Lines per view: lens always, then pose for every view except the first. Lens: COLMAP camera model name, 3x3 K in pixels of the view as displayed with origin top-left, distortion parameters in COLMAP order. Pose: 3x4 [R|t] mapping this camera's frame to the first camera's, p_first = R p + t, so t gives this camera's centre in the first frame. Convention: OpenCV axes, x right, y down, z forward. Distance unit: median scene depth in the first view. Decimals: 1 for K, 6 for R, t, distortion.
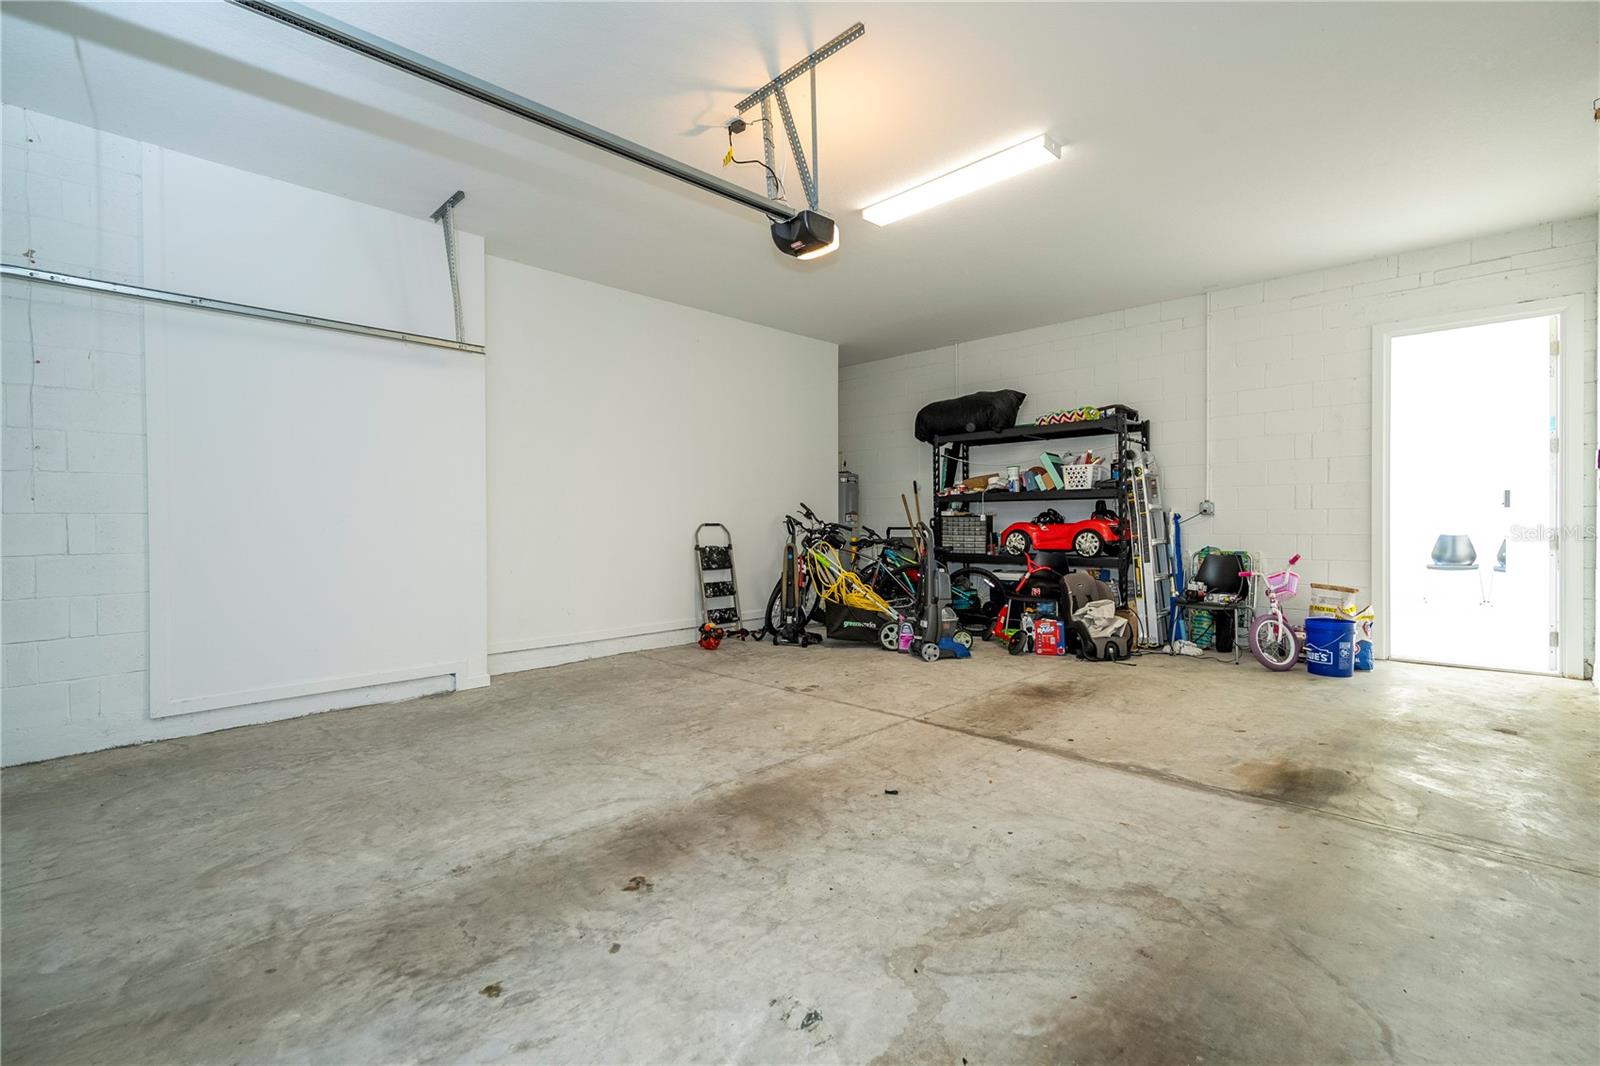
lens RADIAL K [[727.0, 0, 814.5], [0, 727.0, 537.5], [0, 0, 1]] dist [-0.000208, 0.000014]
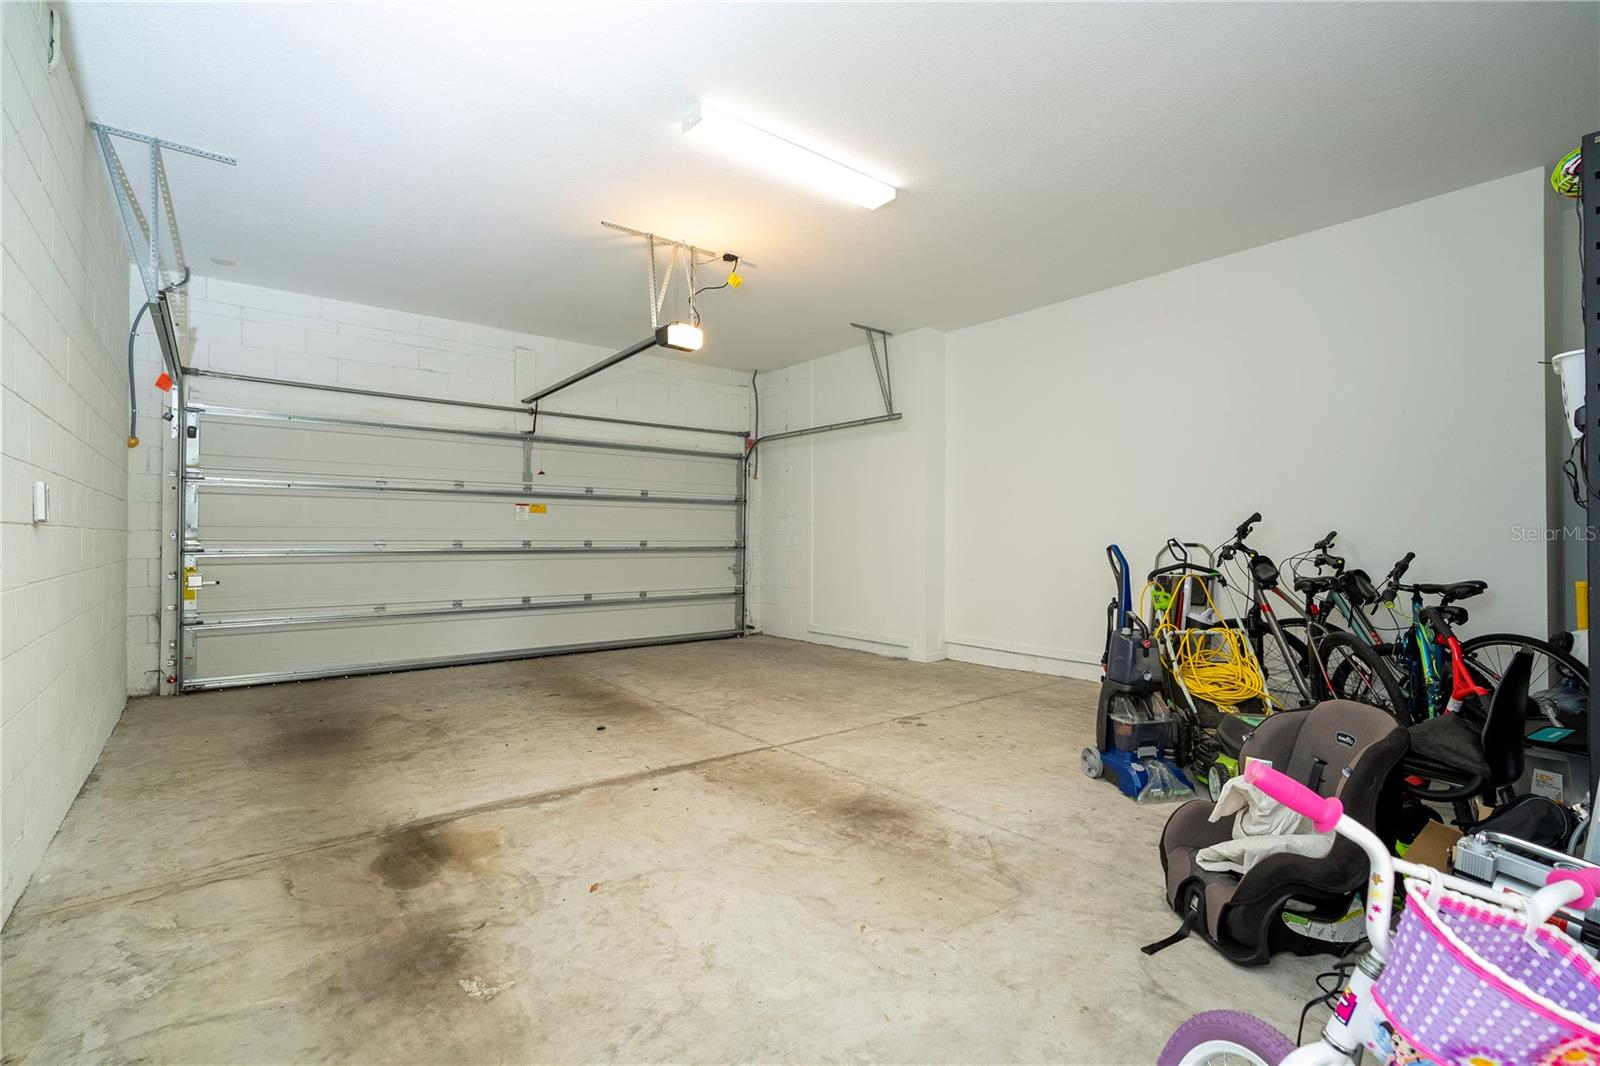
lens RADIAL K [[727.0, 0, 814.5], [0, 727.0, 537.5], [0, 0, 1]] dist [-0.000208, 0.000014]
pose [[-0.127669, 0.007069, -0.991792, 1.288641], [-0.020196, 0.999749, 0.009725, -0.049958], [0.991611, 0.021272, -0.127494, 1.375426]]
